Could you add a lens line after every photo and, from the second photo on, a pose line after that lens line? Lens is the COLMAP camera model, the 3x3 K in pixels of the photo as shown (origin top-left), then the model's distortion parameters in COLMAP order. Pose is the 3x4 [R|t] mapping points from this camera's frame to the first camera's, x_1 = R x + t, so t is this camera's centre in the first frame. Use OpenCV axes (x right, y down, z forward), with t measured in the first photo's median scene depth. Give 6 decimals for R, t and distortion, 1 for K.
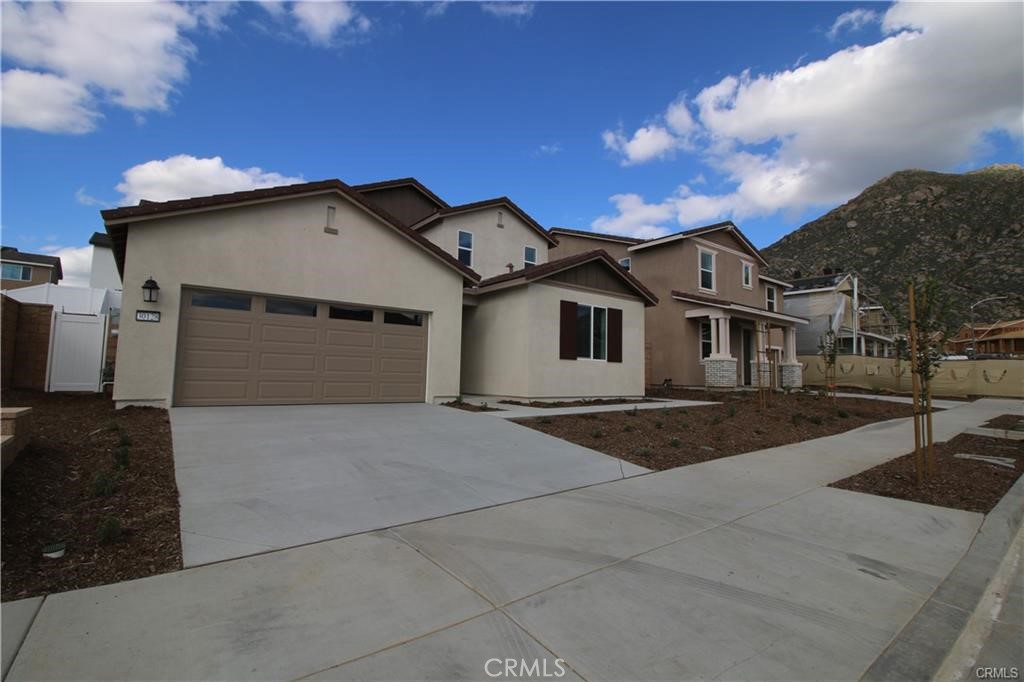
lens RADIAL K [[472.3, 0, 508.2], [0, 472.3, 342.2], [0, 0, 1]] dist [-0.014691, -0.003679]
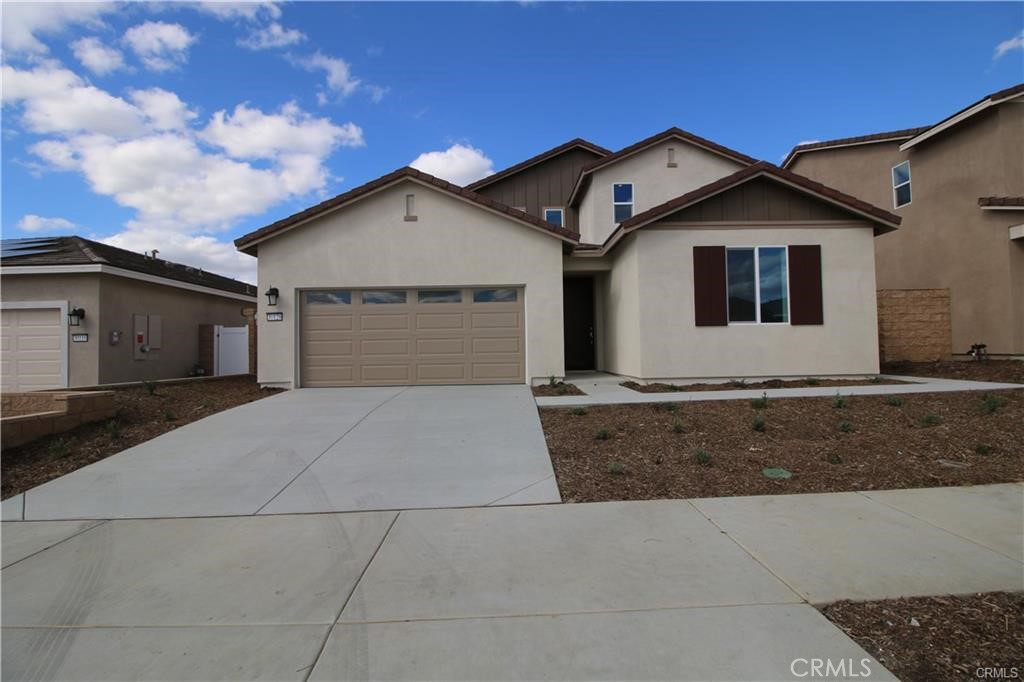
lens RADIAL K [[472.3, 0, 511.8], [0, 472.3, 341.1], [0, 0, 1]] dist [-0.014691, -0.003679]
pose [[0.795970, -0.046520, -0.603546, 0.306440], [0.076988, 0.996726, 0.024708, 0.017016], [0.600421, -0.066133, 0.796945, 0.220816]]
